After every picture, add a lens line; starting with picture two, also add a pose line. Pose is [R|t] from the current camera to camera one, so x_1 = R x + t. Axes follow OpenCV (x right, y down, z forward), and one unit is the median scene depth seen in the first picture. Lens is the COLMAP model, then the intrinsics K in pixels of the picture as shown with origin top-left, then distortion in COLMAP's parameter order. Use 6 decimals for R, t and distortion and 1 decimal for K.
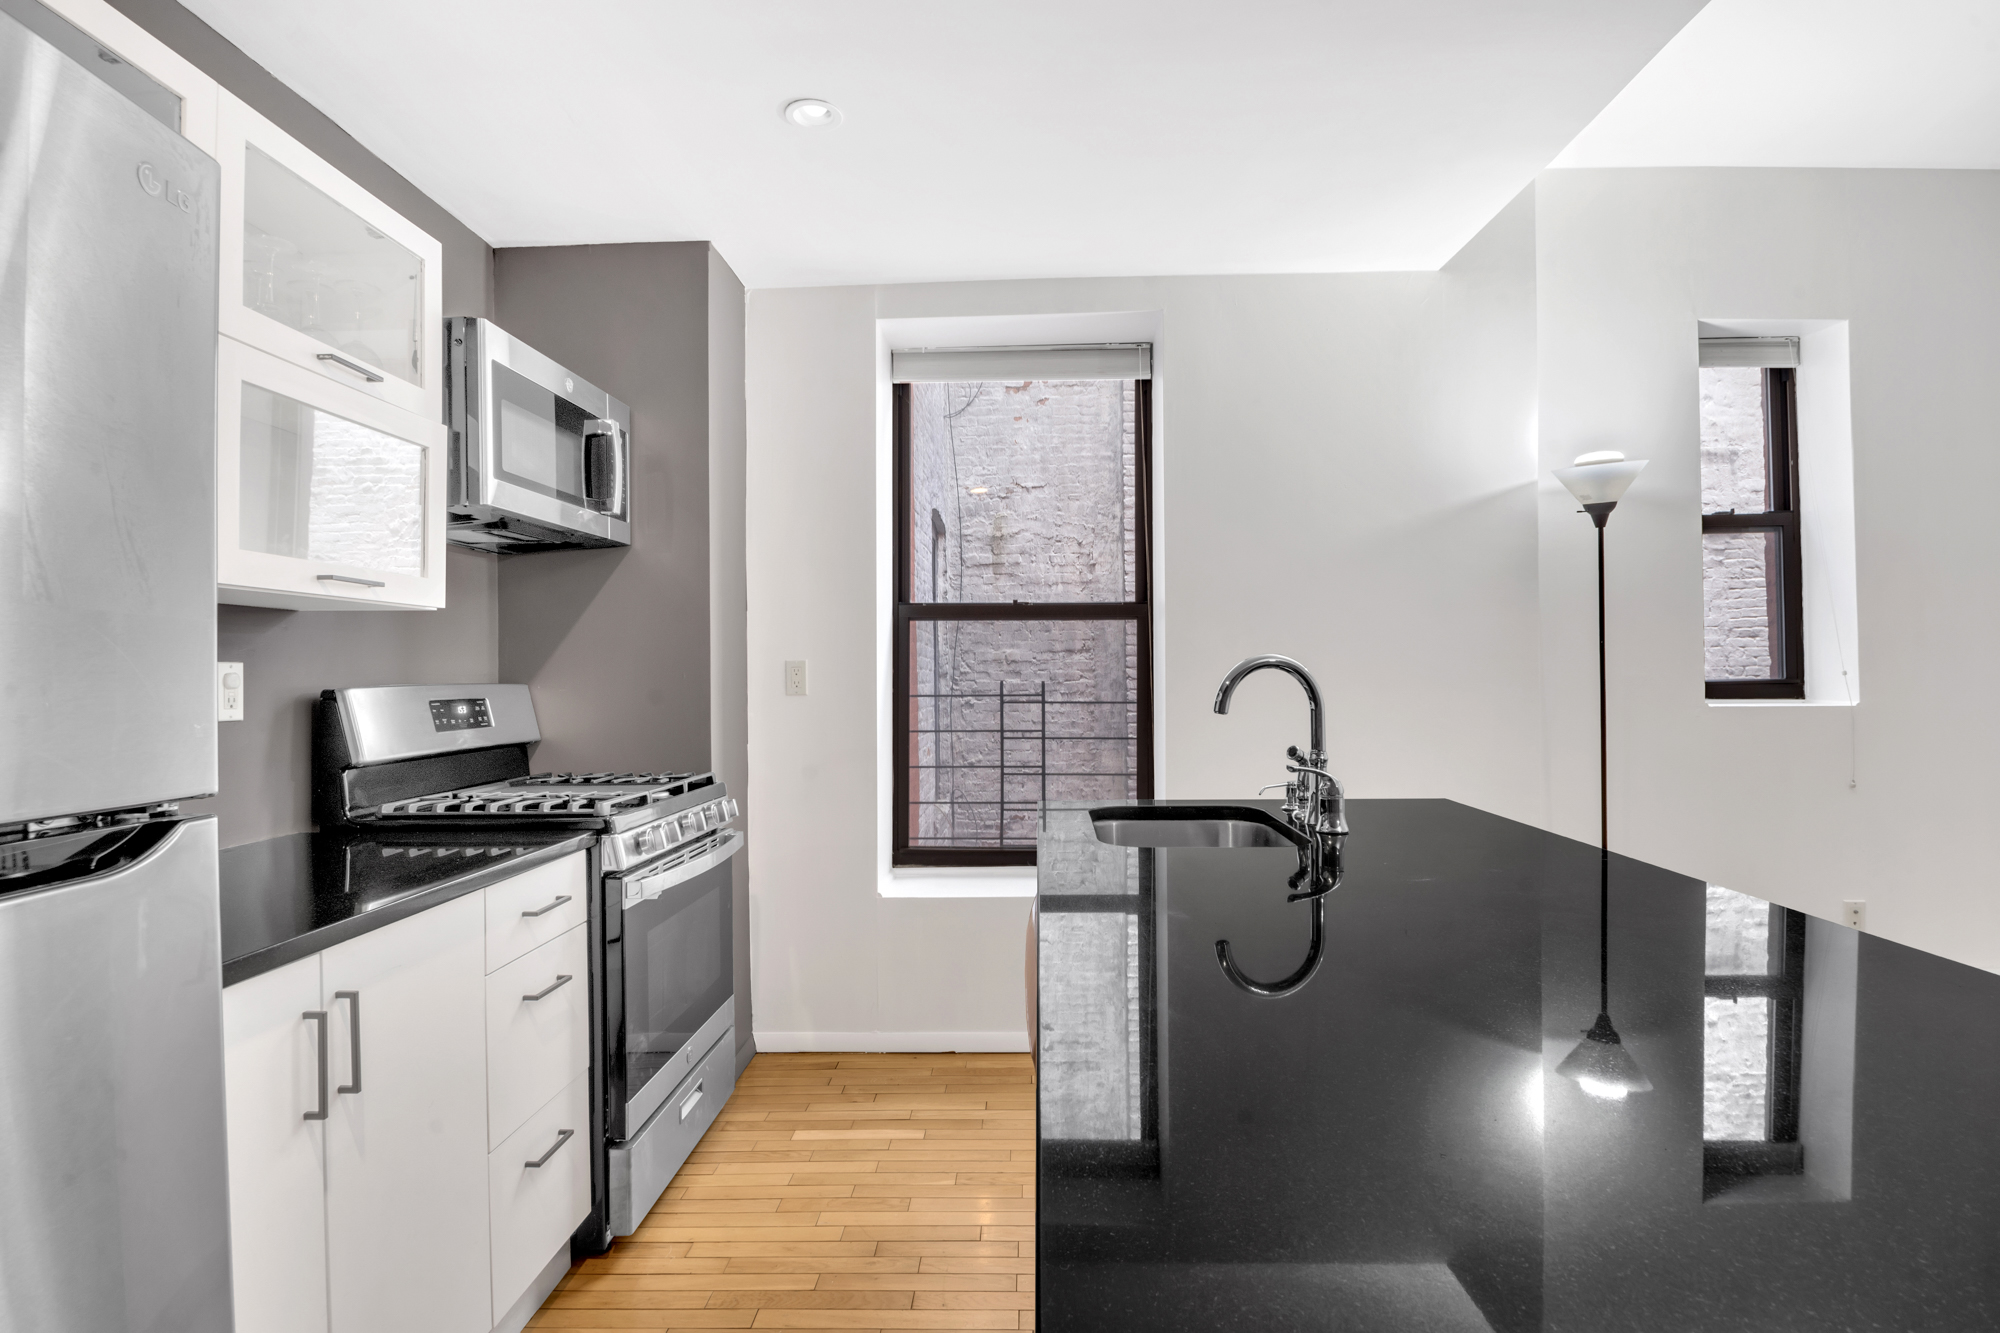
lens RADIAL K [[1002.0, 0, 1000.0], [0, 1002.0, 666.5], [0, 0, 1]] dist [-0.000091, -0.012342]
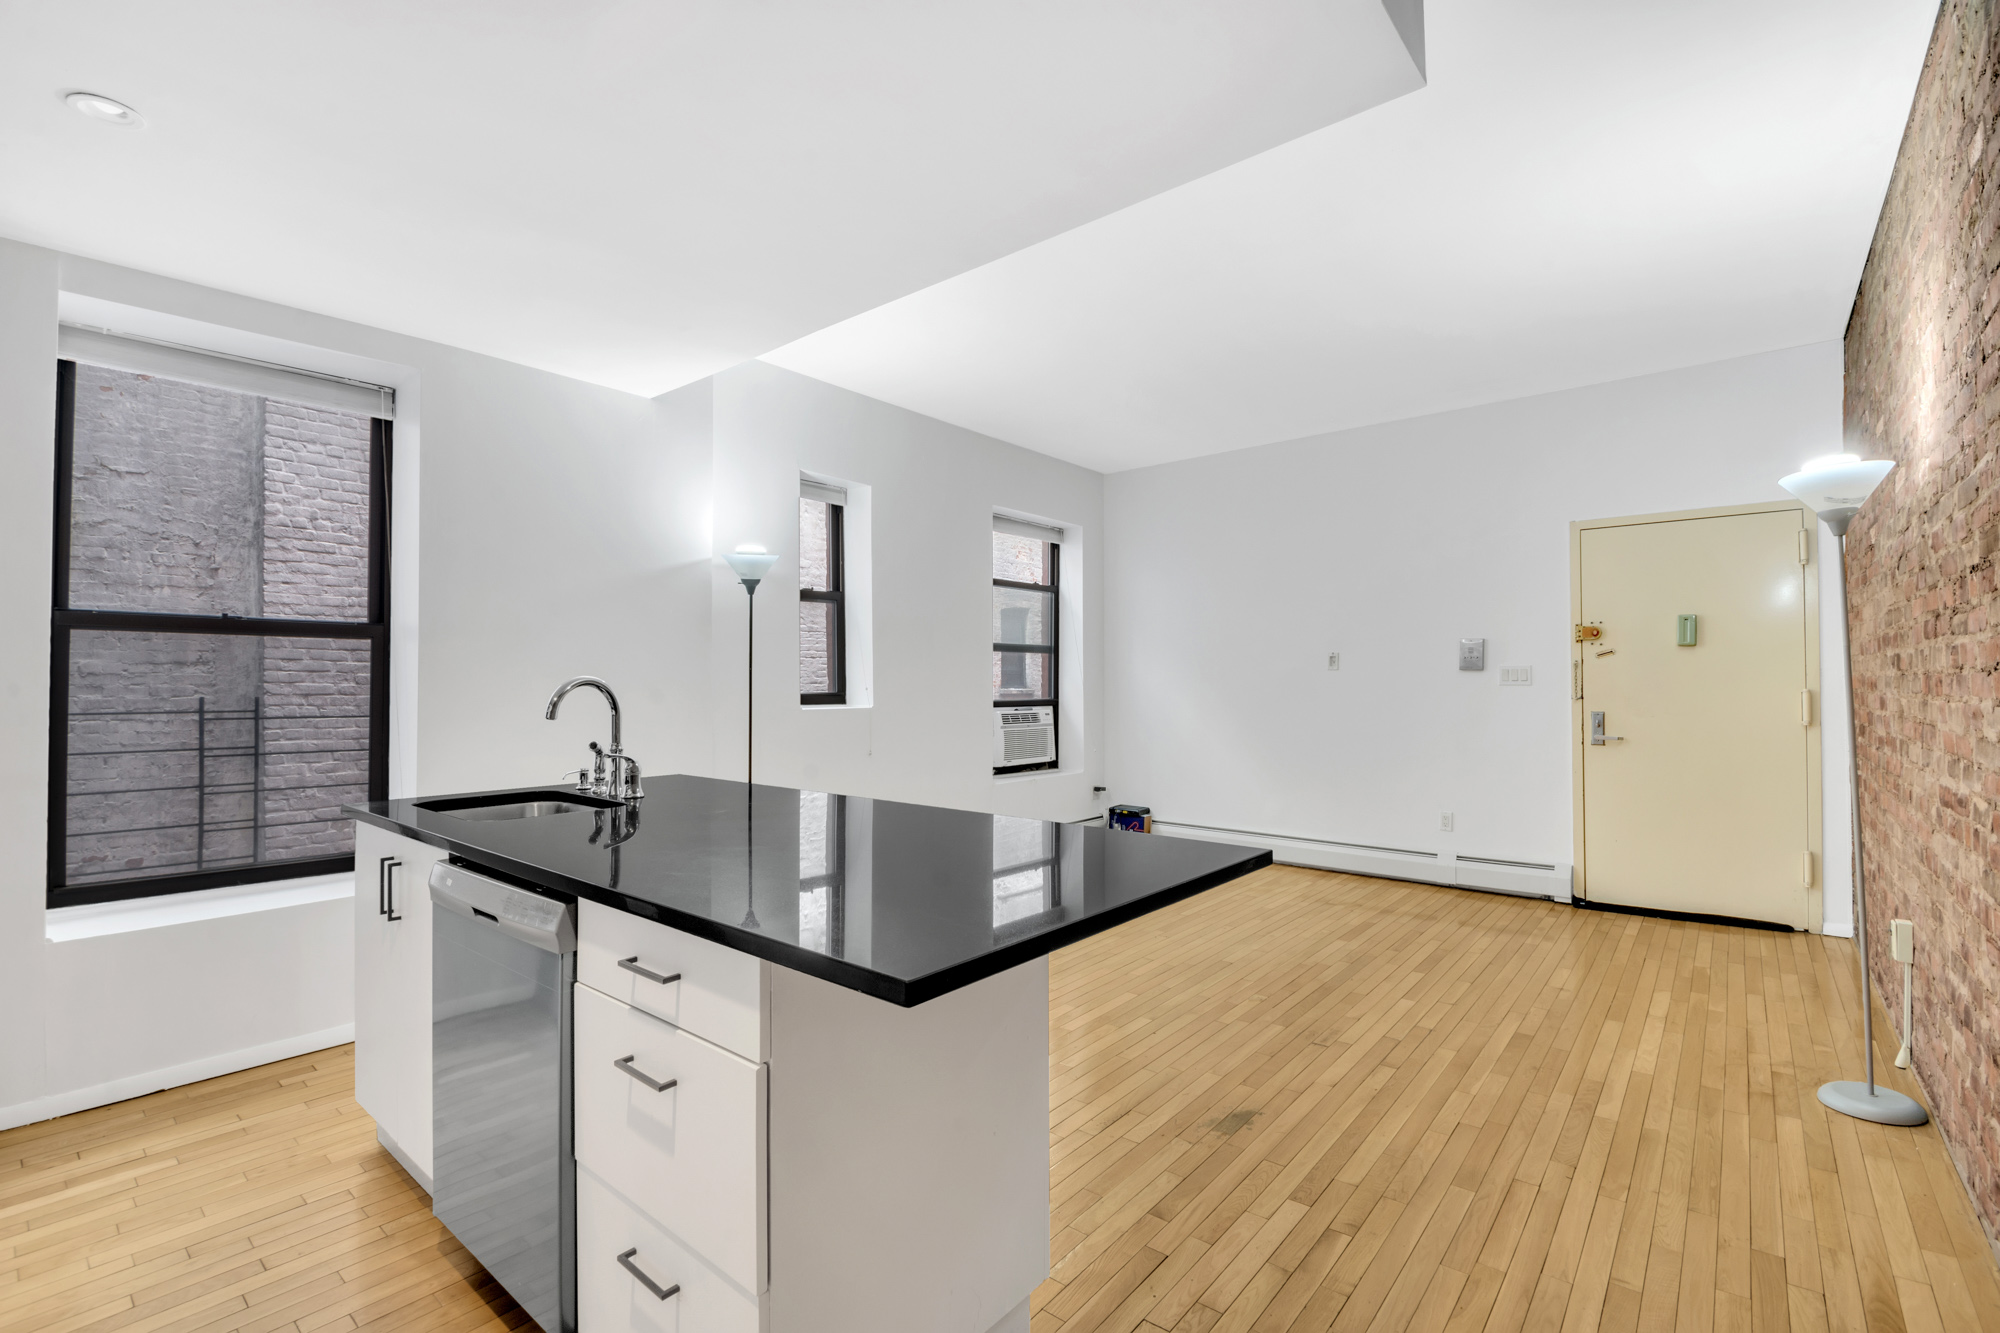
lens RADIAL K [[880.6, 0, 1000.0], [0, 880.6, 666.5], [0, 0, 1]] dist [-0.000806, -0.000234]
pose [[0.623283, 0.020383, 0.781731, -0.186706], [-0.006722, 0.999763, -0.020708, -0.002509], [-0.781968, 0.007652, 0.623272, -0.123484]]
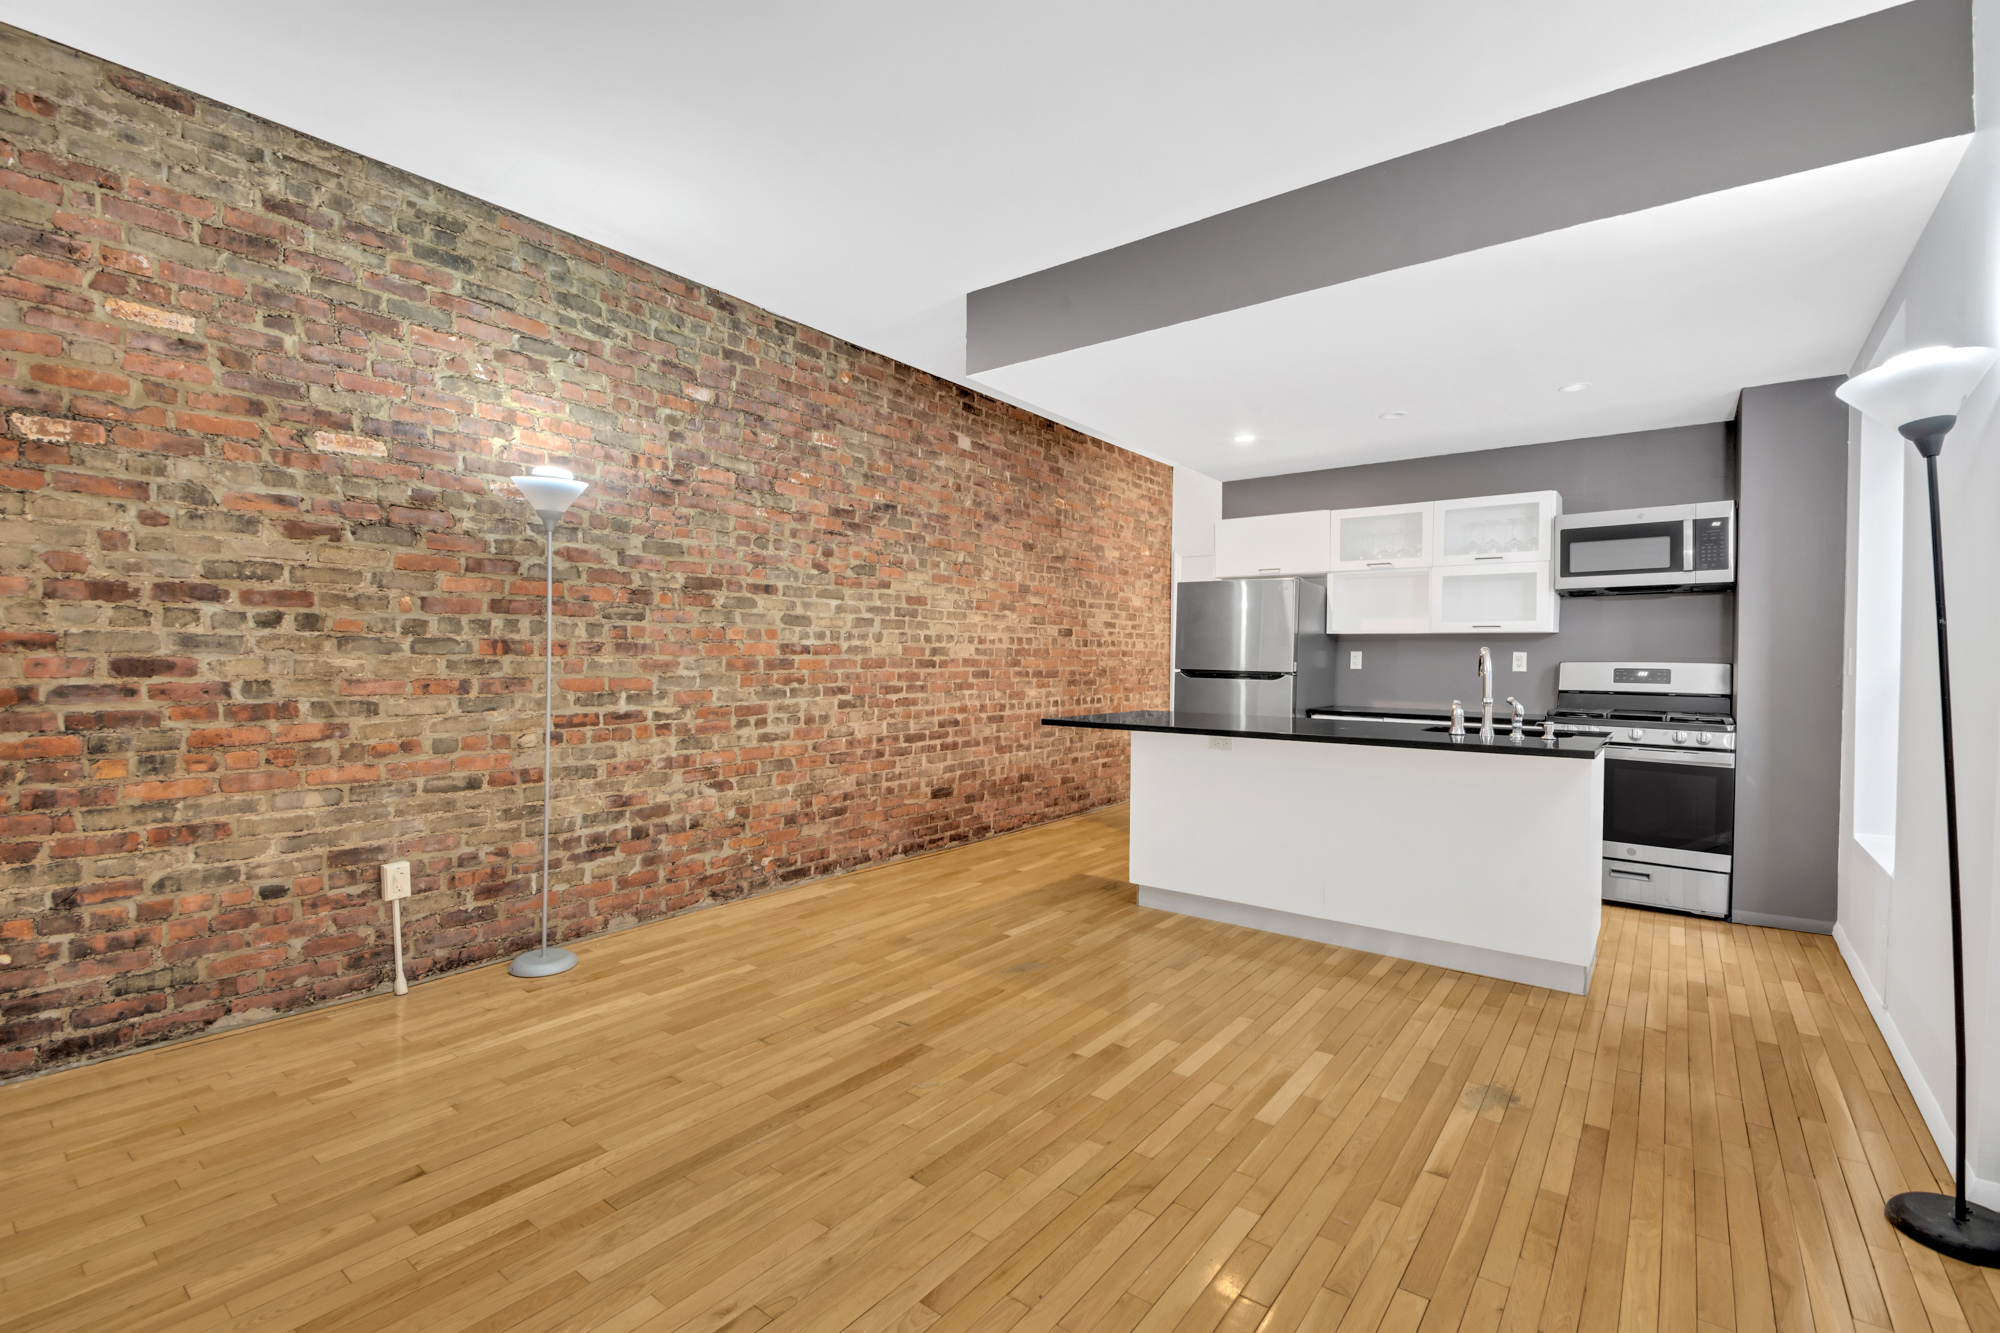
lens RADIAL K [[880.6, 0, 1000.0], [0, 880.6, 666.5], [0, 0, 1]] dist [-0.000806, -0.000234]
pose [[-0.582177, 0.005371, -0.813045, 1.260355], [-0.001677, 0.999968, 0.007806, 0.003292], [0.813061, 0.005908, -0.582149, 0.698860]]
